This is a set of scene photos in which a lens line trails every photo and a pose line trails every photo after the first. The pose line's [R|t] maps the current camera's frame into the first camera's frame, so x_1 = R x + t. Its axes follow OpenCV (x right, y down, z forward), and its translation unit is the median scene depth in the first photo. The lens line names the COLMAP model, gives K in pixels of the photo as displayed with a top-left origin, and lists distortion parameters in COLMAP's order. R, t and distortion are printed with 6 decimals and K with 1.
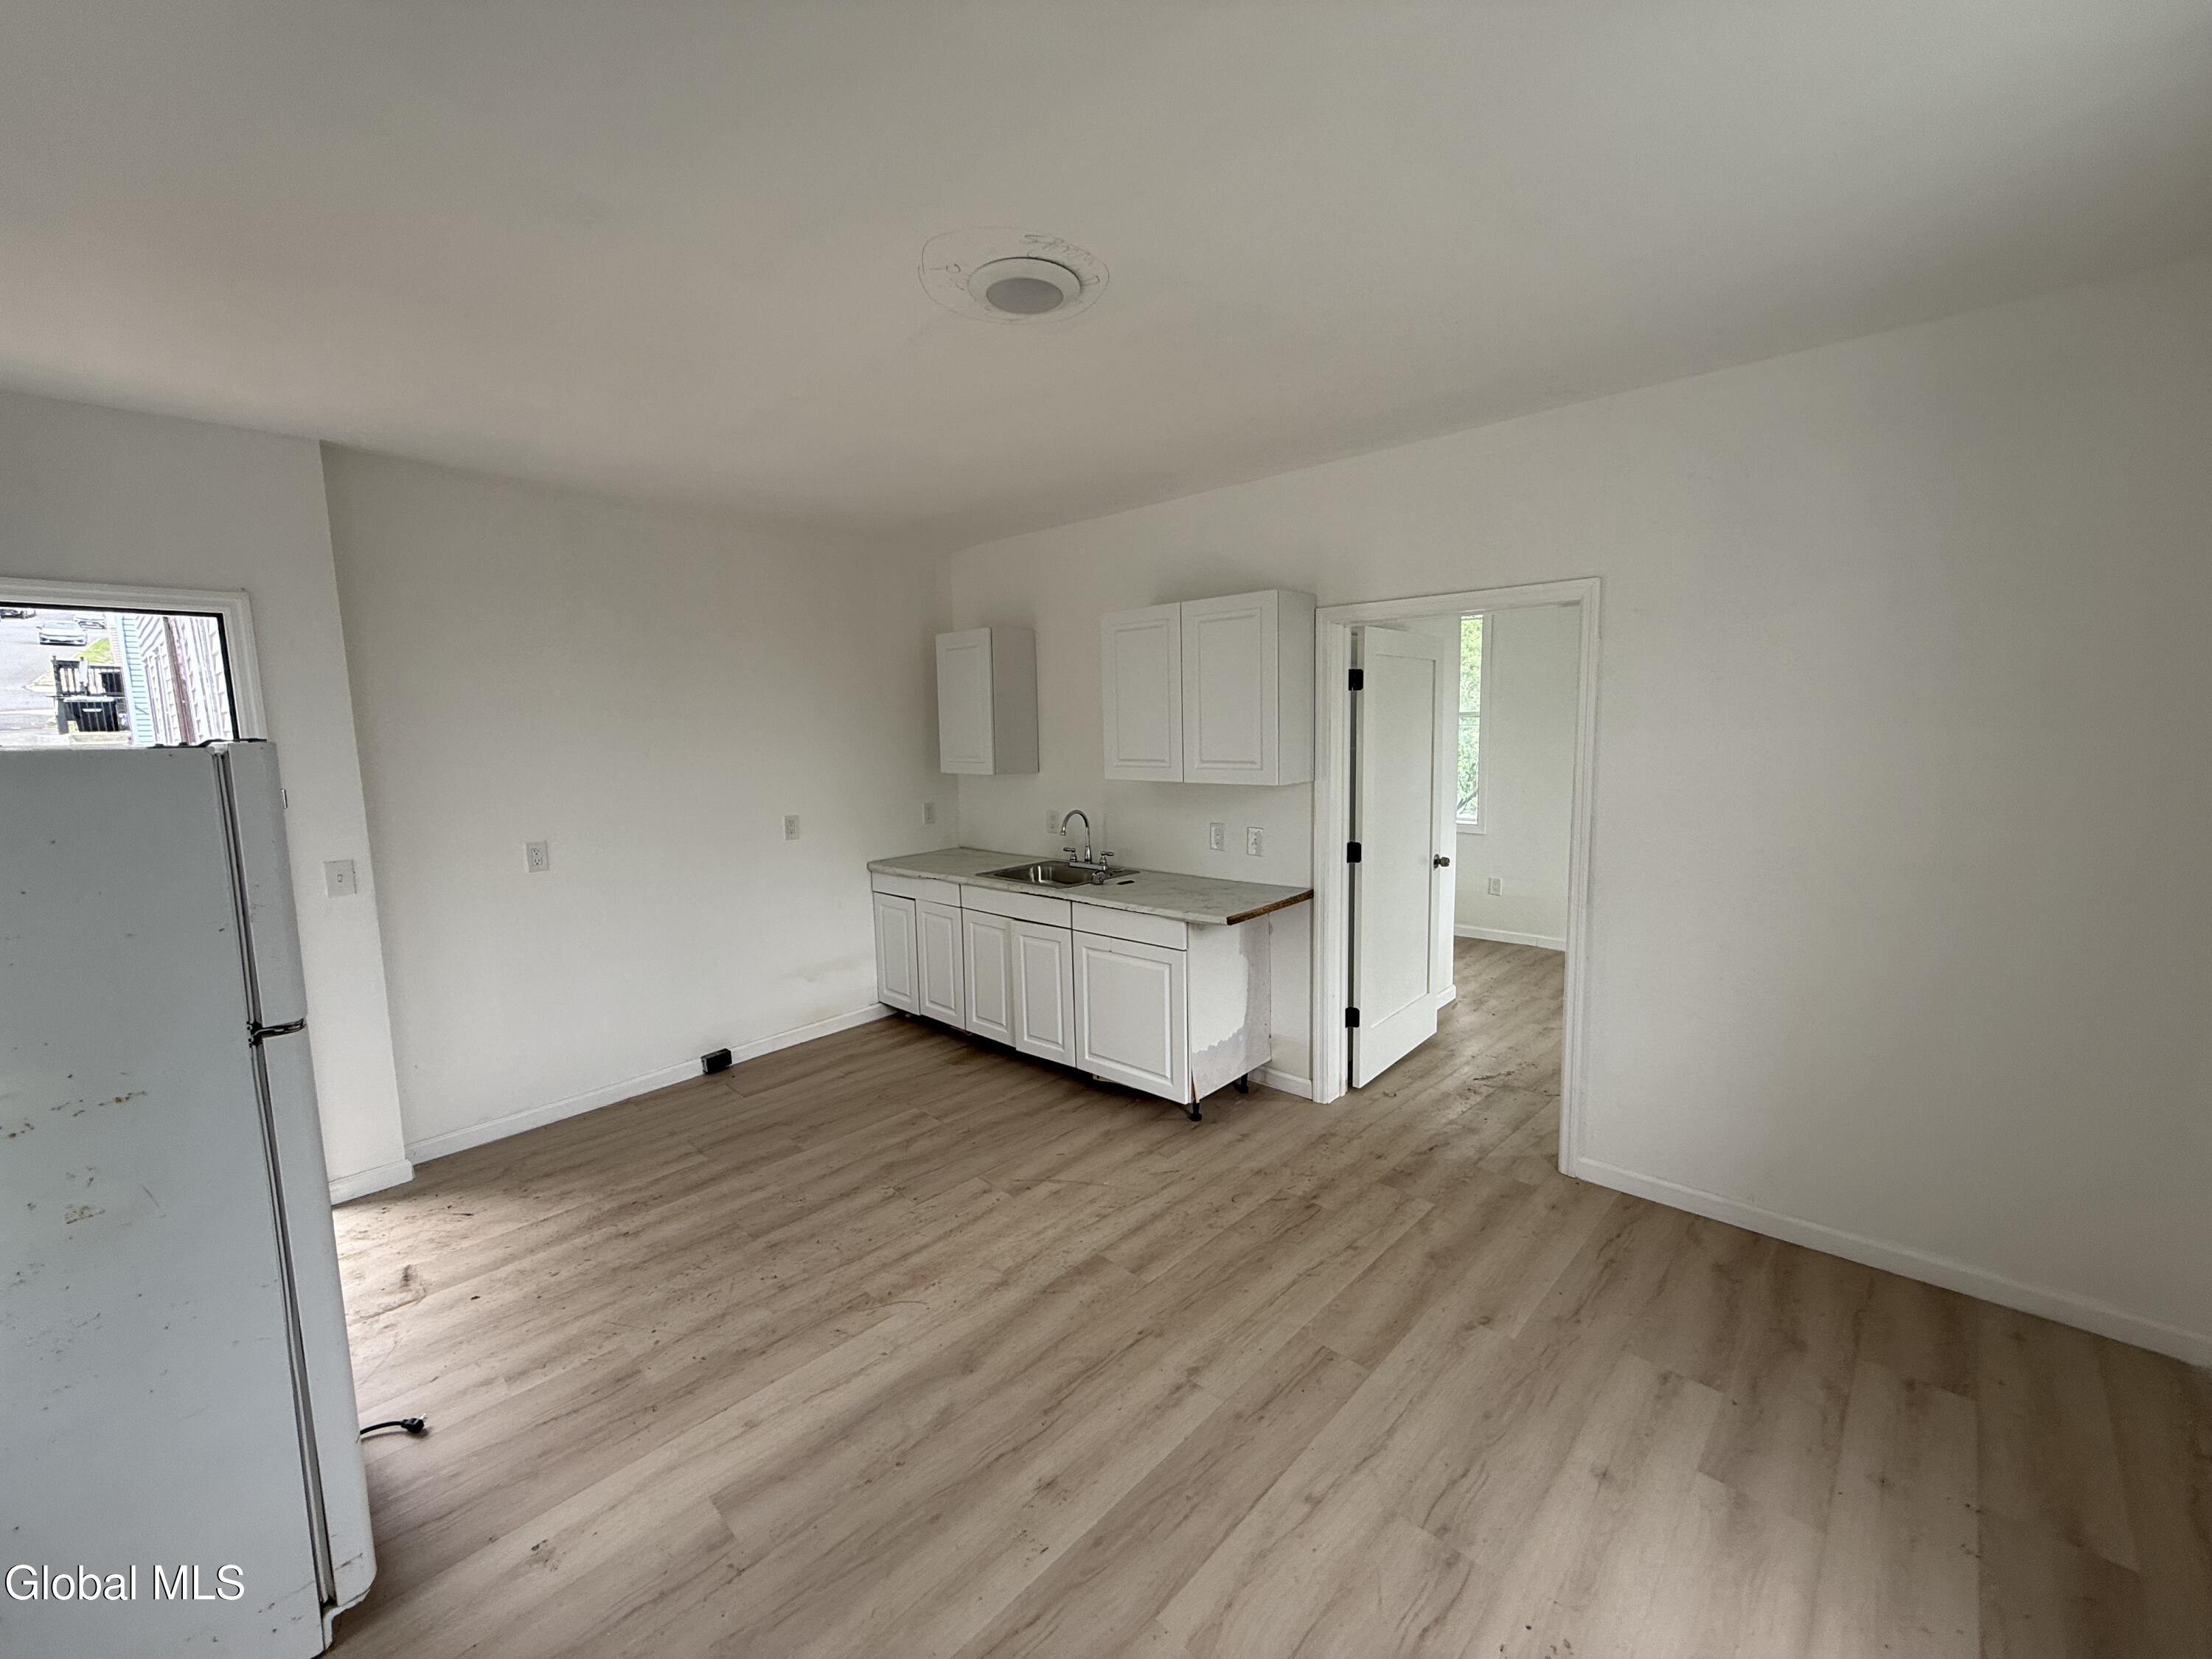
lens RADIAL K [[887.4, 0, 1091.5], [0, 887.4, 829.5], [0, 0, 1]] dist [0.007674, 0.000189]
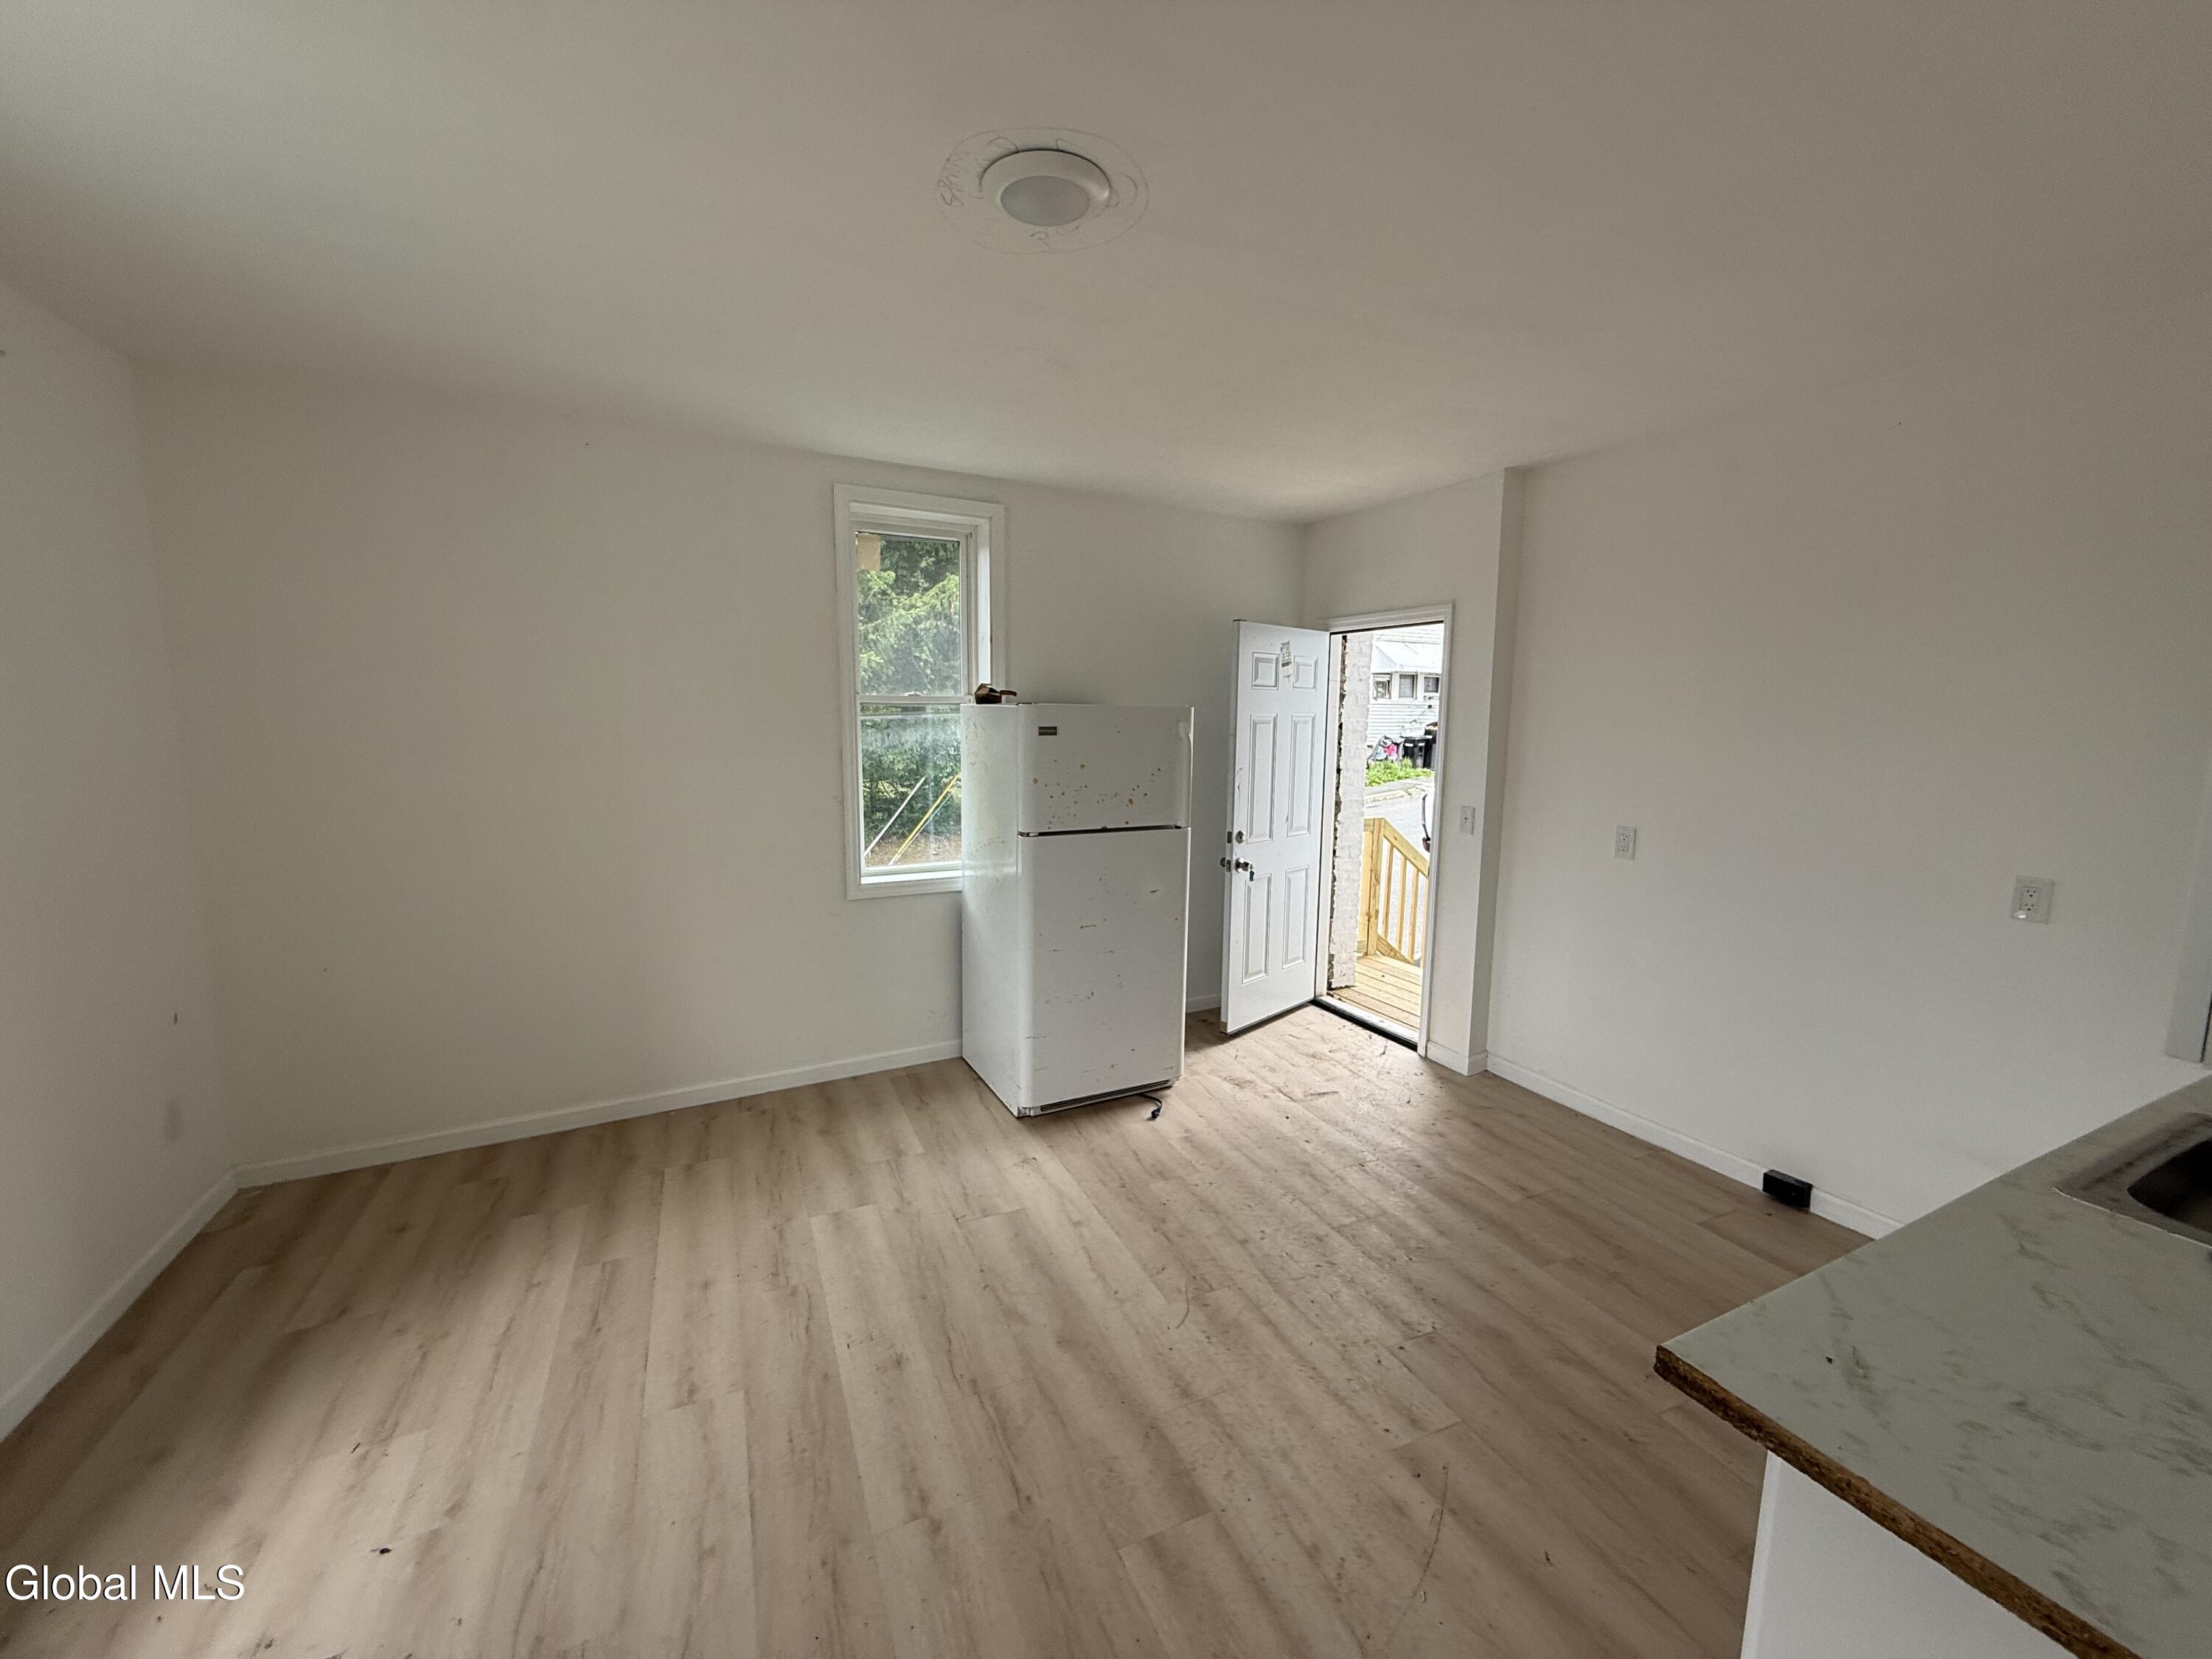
lens RADIAL K [[887.4, 0, 1109.4], [0, 887.4, 827.9], [0, 0, 1]] dist [0.007674, 0.000189]
pose [[-0.361394, 0.138558, -0.922061, 0.685443], [-0.117563, 0.974234, 0.192476, -0.158400], [0.924972, 0.177960, -0.335793, 1.272034]]
